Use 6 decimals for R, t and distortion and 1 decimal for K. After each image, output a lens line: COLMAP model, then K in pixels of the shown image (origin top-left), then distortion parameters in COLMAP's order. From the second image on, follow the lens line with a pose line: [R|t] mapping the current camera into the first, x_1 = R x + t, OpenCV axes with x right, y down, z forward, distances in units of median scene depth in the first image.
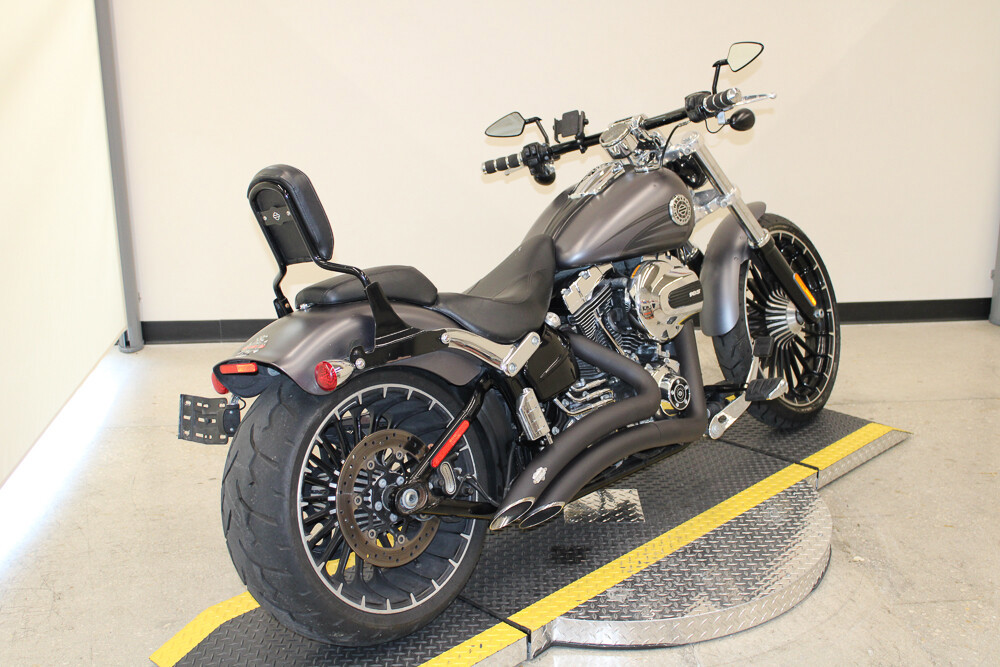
lens RADIAL K [[1110.4, 0, 496.7], [0, 1110.4, 336.3], [0, 0, 1]] dist [-0.018138, 0.000000]
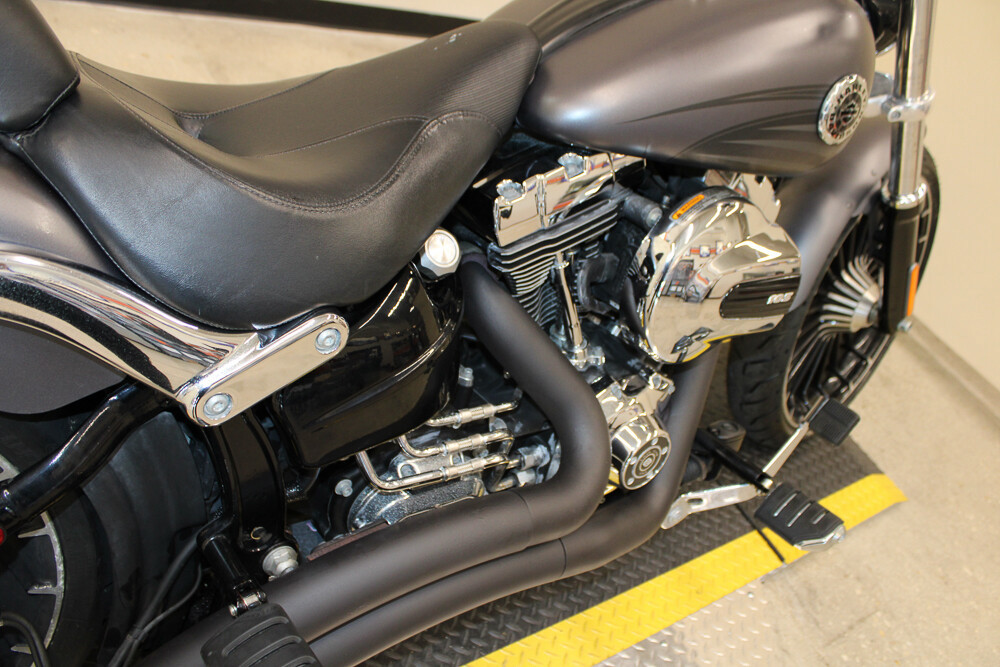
lens RADIAL K [[819.9, 0, 500.7], [0, 819.9, 336.1], [0, 0, 1]] dist [-0.164158, 0.129669]
pose [[0.911215, 0.402695, 0.086738, 0.053779], [-0.407306, 0.849321, 0.335791, -0.090003], [0.061553, -0.341307, 0.937934, 0.686378]]
